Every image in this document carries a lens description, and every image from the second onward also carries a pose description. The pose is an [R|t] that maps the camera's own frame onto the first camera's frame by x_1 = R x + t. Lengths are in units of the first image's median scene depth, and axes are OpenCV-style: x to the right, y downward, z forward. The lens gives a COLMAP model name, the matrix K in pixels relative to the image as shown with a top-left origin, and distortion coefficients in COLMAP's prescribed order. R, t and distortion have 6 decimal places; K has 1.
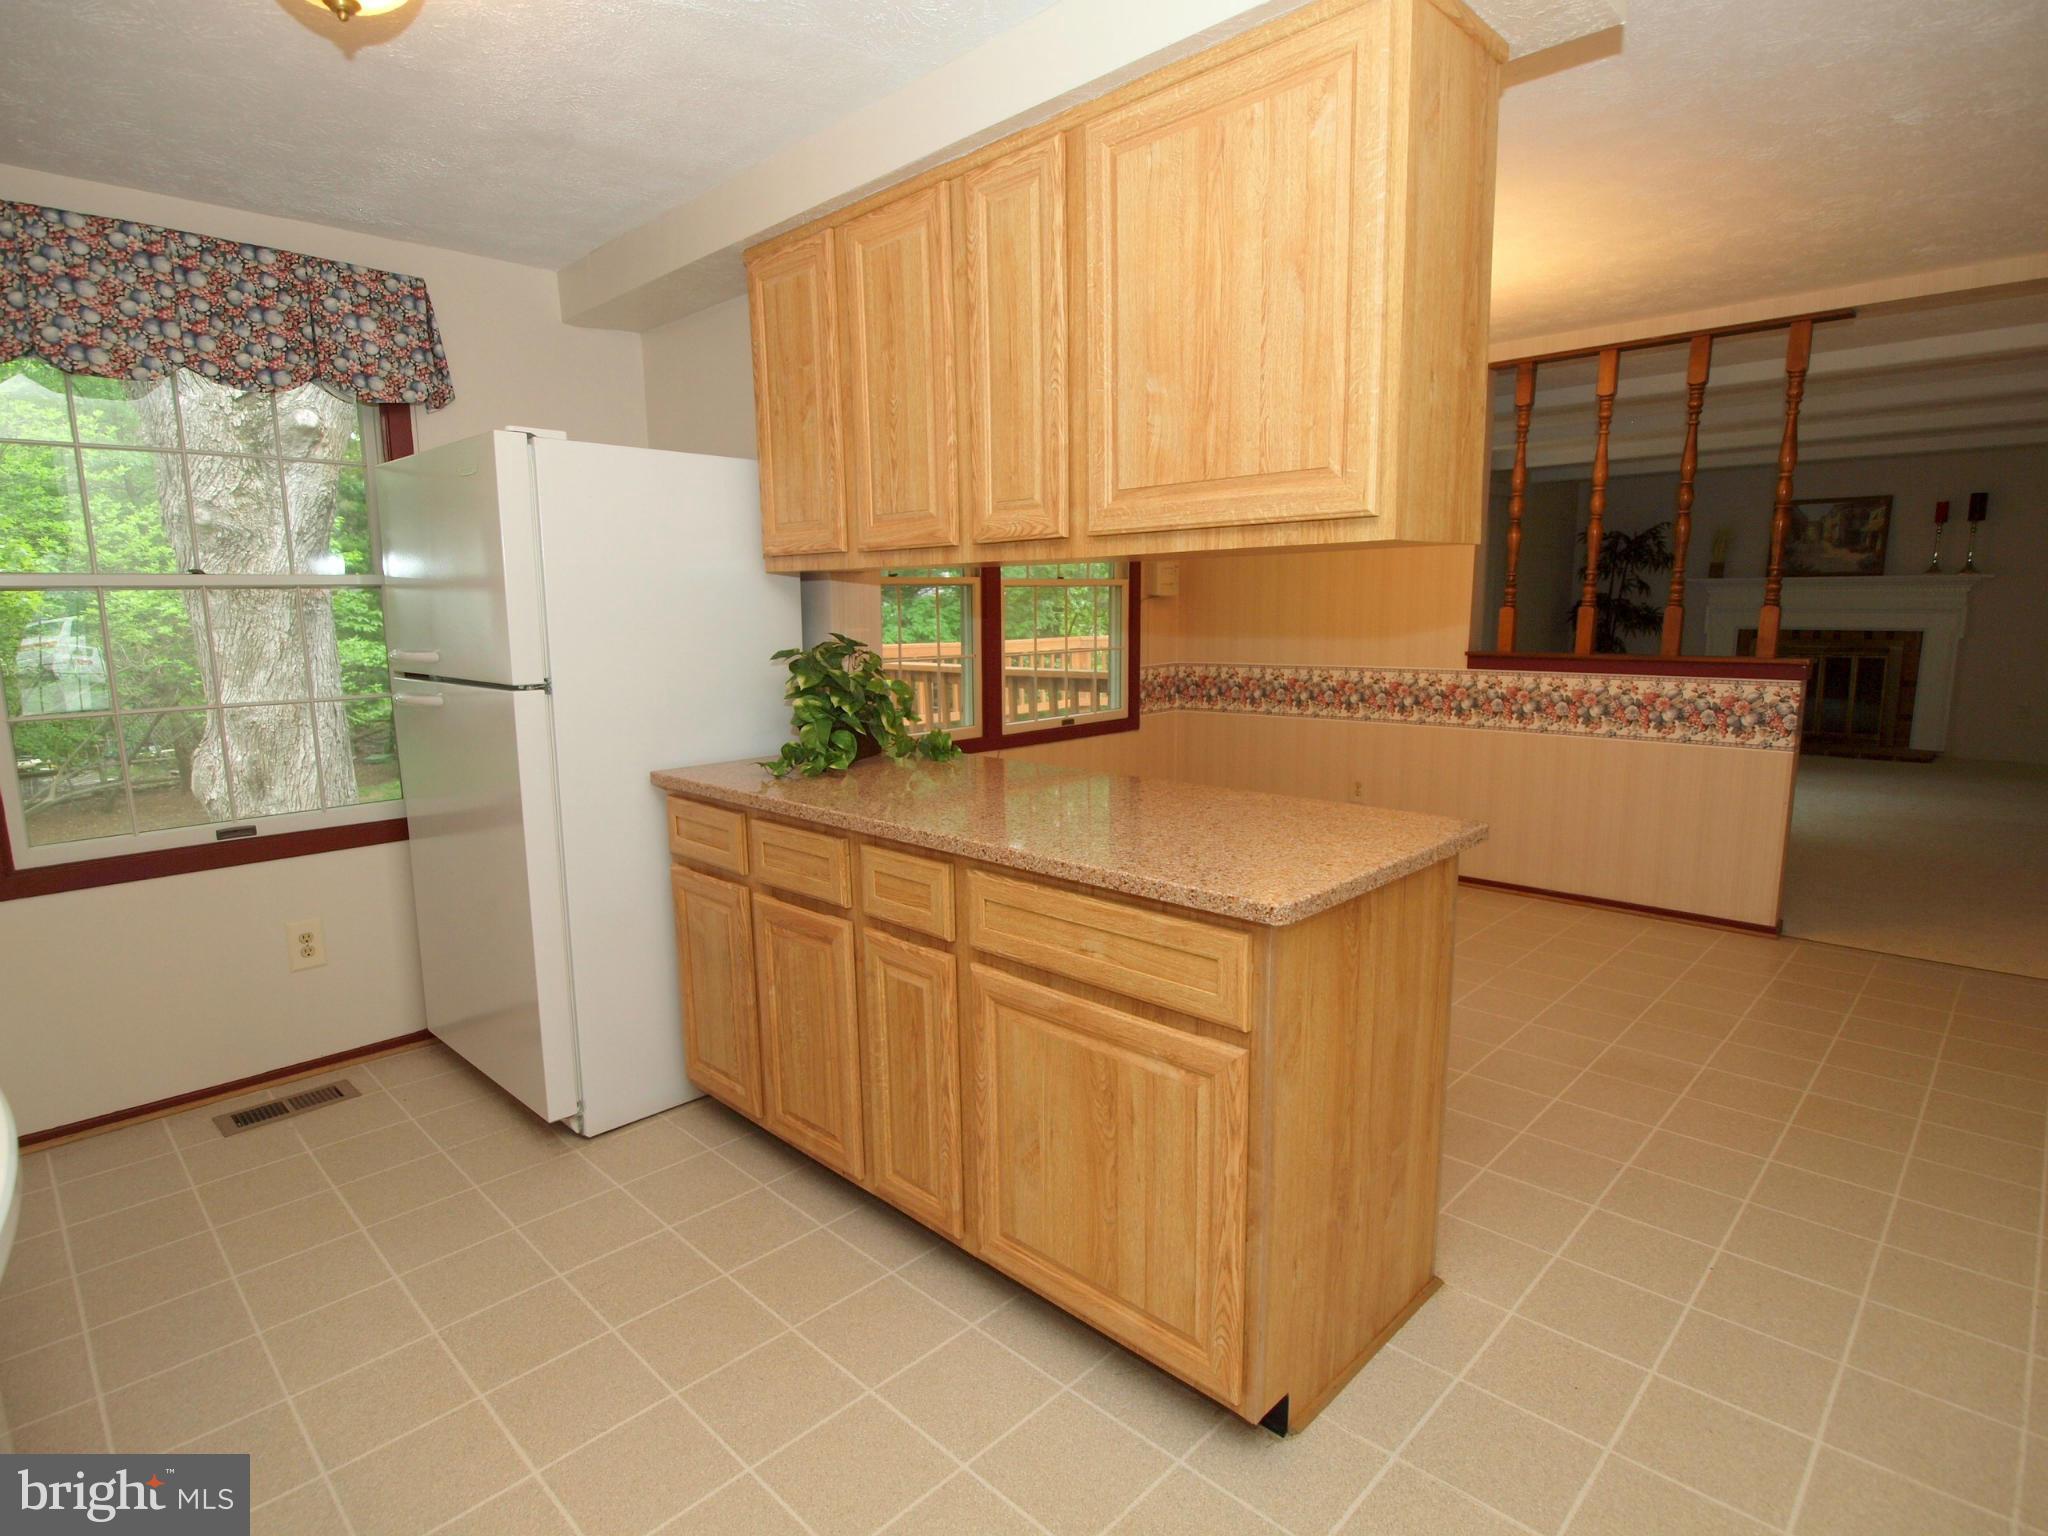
lens RADIAL K [[1079.9, 0, 1017.0], [0, 1079.9, 769.5], [0, 0, 1]] dist [-0.007450, -0.001839]
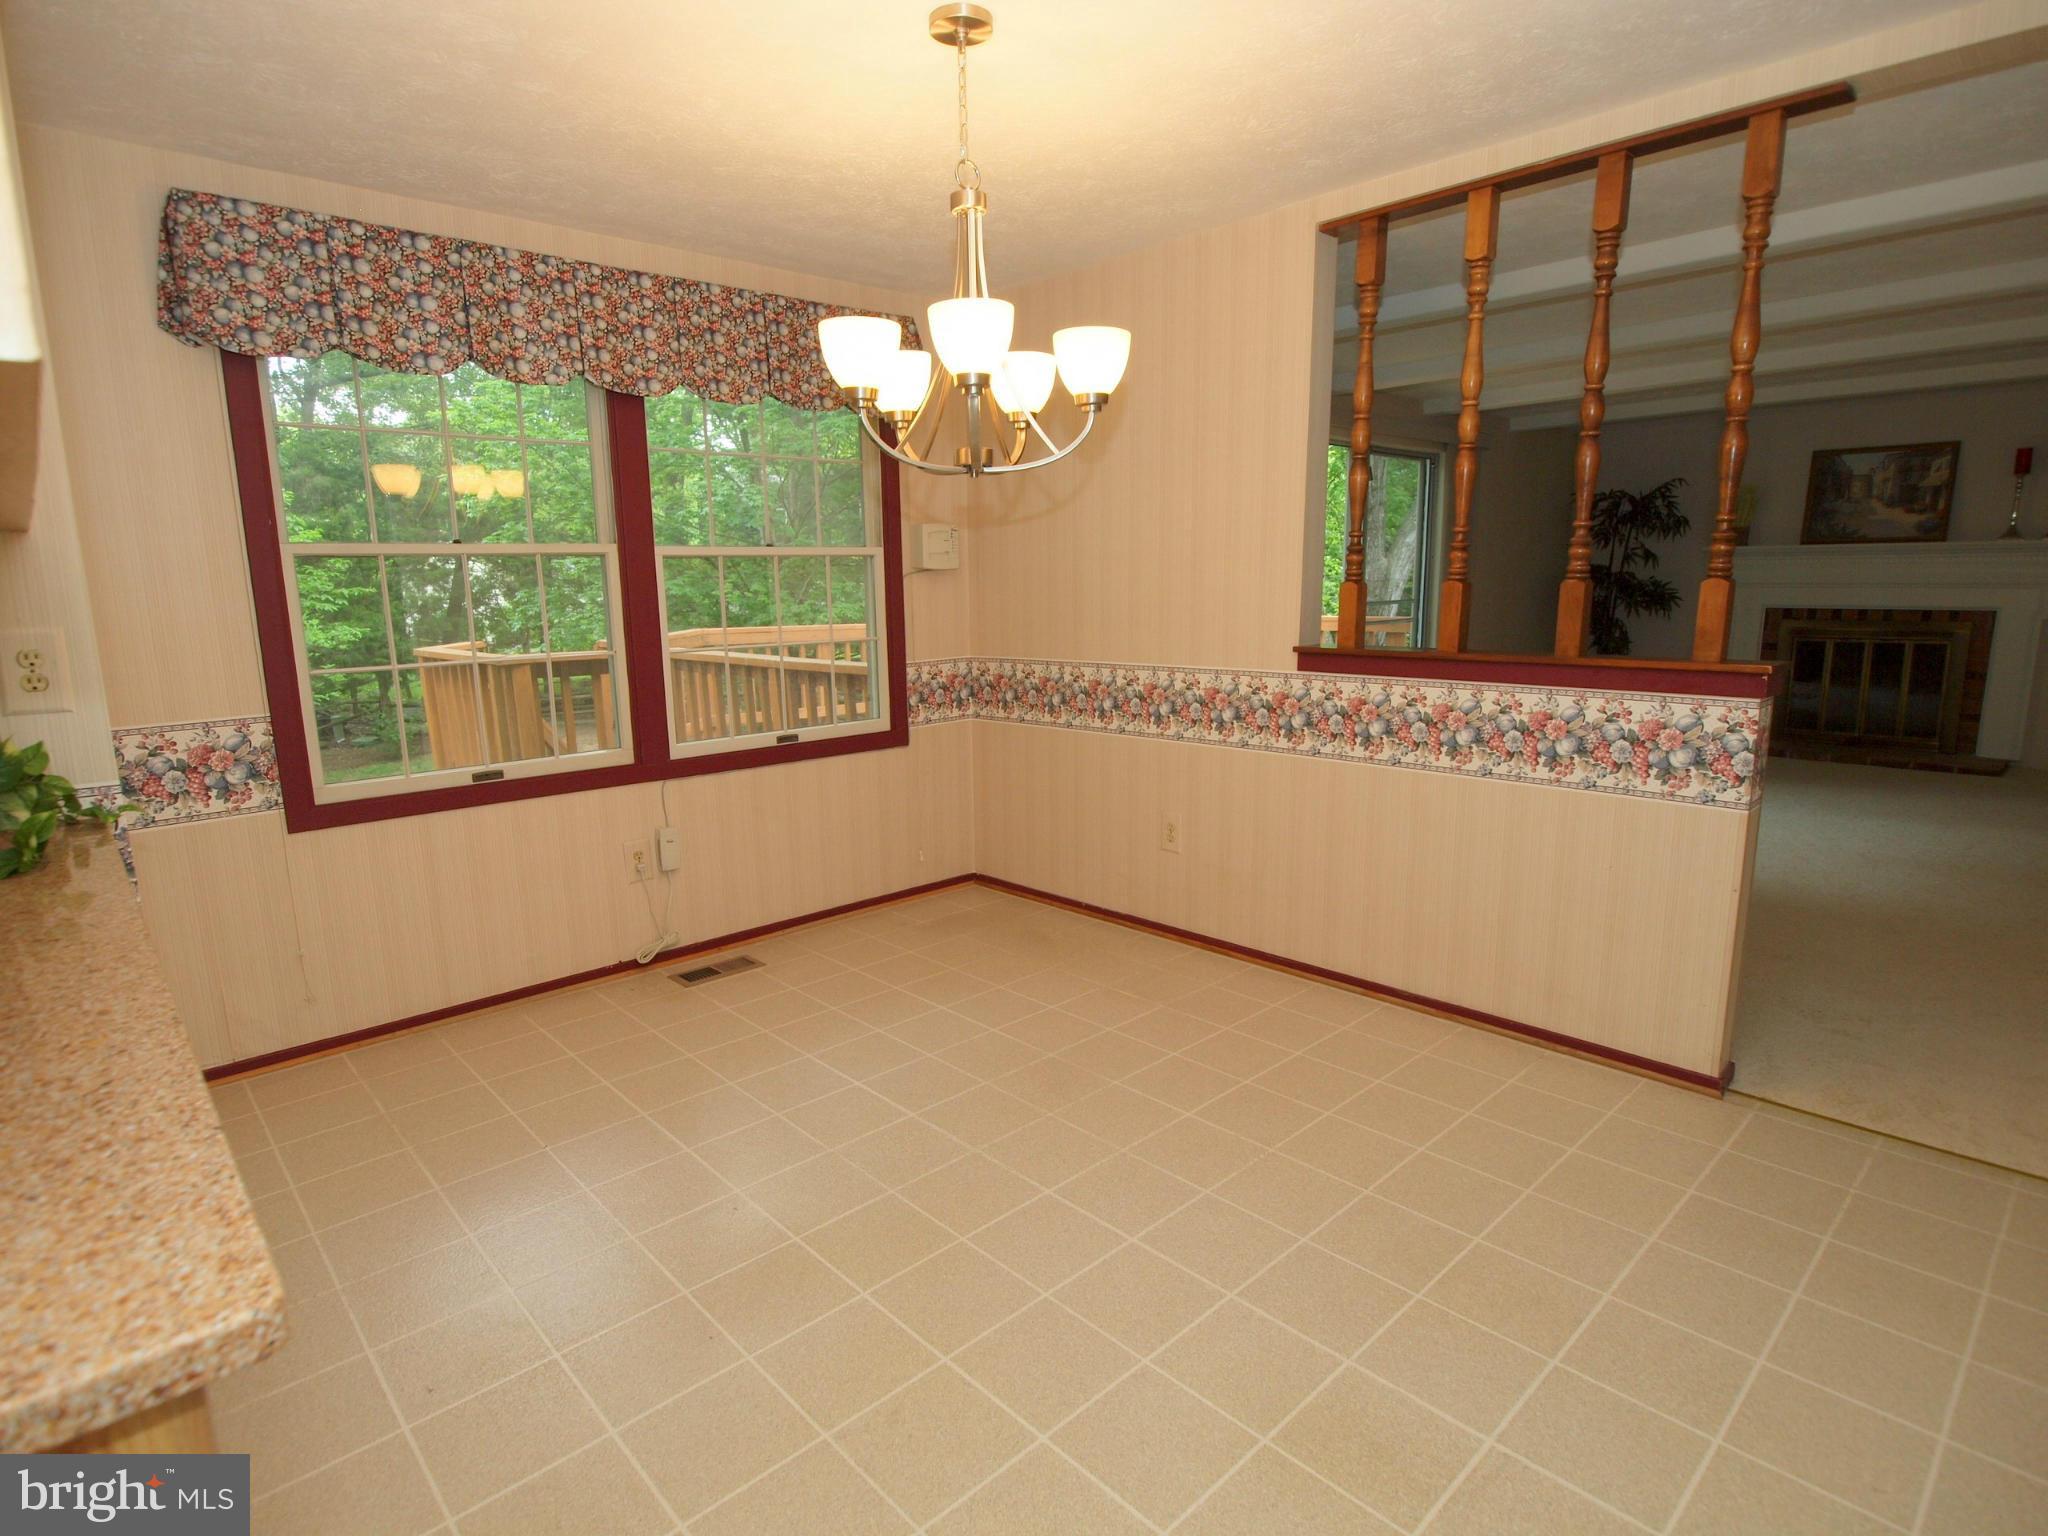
lens RADIAL K [[1079.9, 0, 1026.0], [0, 1079.9, 769.4], [0, 0, 1]] dist [-0.007450, -0.001839]
pose [[0.999133, 0.004442, -0.041394, 0.151420], [-0.003550, 0.999760, 0.021600, -0.024805], [0.041480, -0.021435, 0.998909, 0.164724]]
